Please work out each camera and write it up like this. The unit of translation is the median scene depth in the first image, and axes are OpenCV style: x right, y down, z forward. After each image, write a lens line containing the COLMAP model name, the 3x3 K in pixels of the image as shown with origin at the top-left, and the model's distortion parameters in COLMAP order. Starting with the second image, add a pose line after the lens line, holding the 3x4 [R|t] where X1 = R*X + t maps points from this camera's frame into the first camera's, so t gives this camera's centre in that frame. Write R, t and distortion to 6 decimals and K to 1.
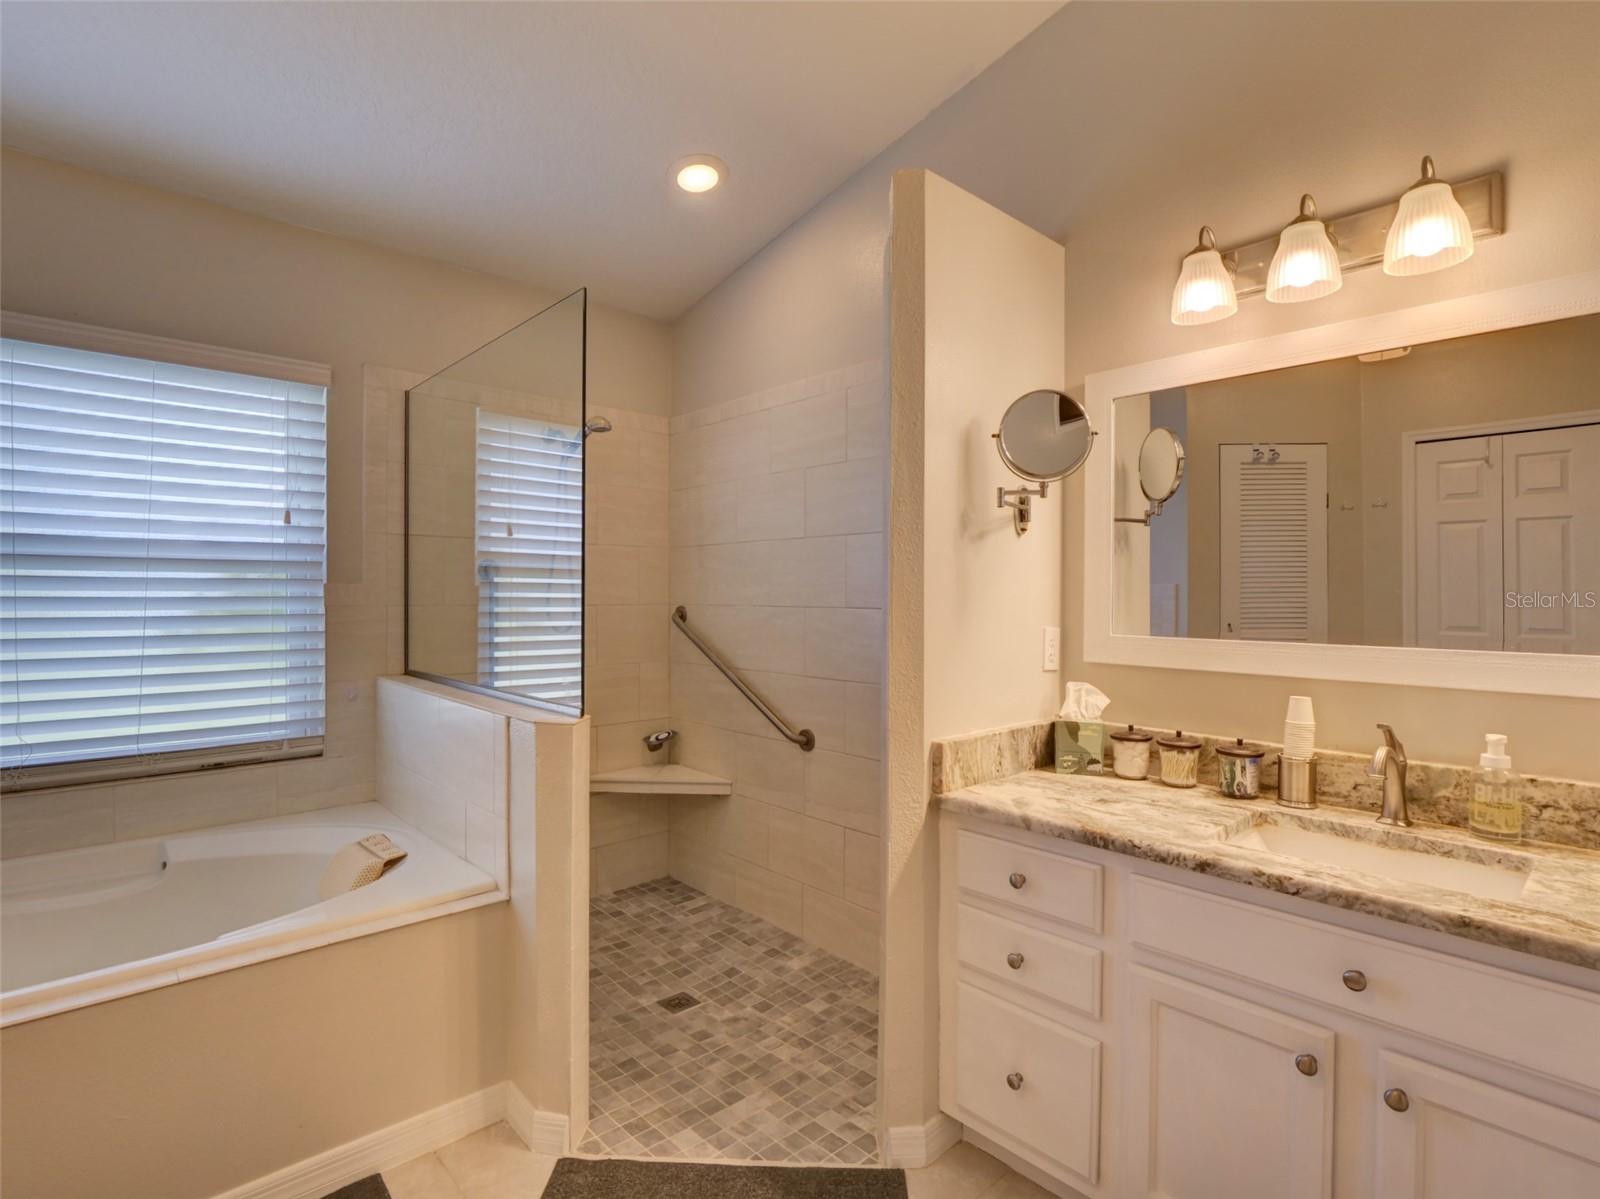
lens RADIAL K [[783.3, 0, 789.8], [0, 783.3, 598.0], [0, 0, 1]] dist [-0.009337, -0.001334]
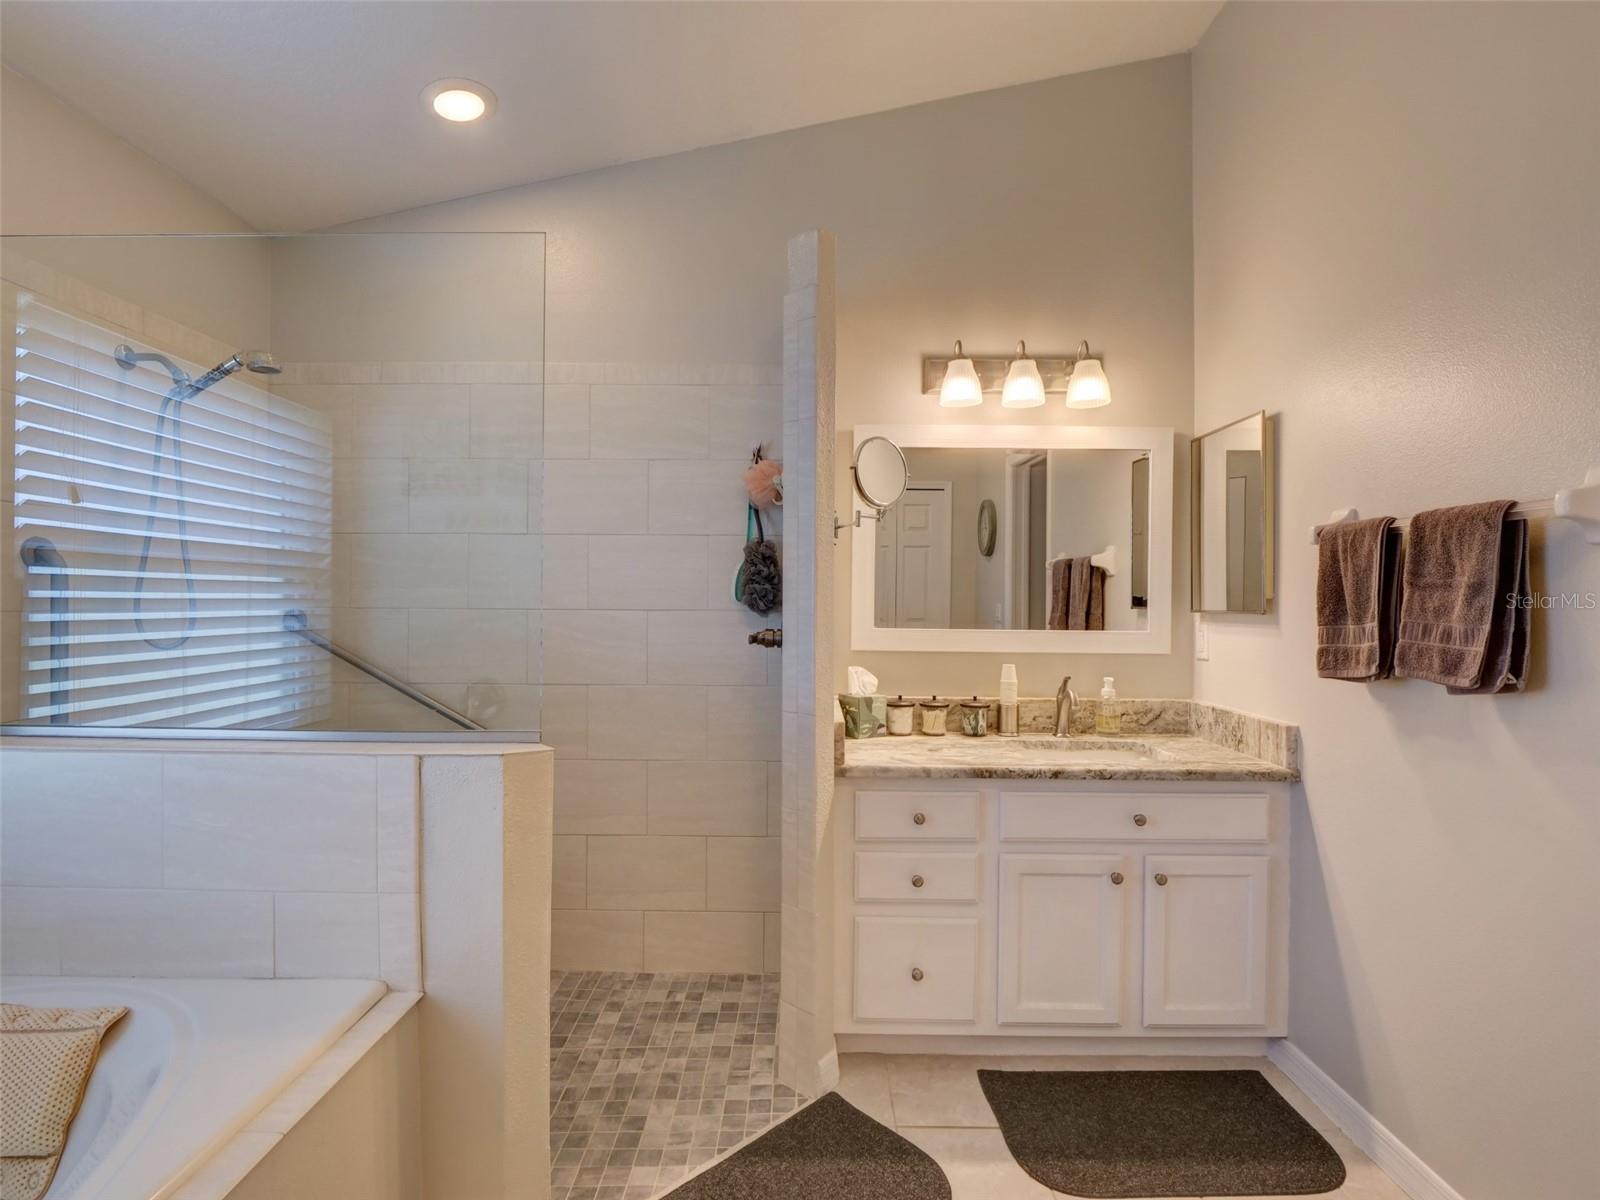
lens RADIAL K [[783.3, 0, 781.8], [0, 783.3, 596.5], [0, 0, 1]] dist [-0.009337, -0.001334]
pose [[0.695101, 0.001162, 0.718911, -0.657207], [-0.001785, 0.999998, 0.000110, -0.005811], [-0.718910, -0.001360, 0.695102, 0.214413]]
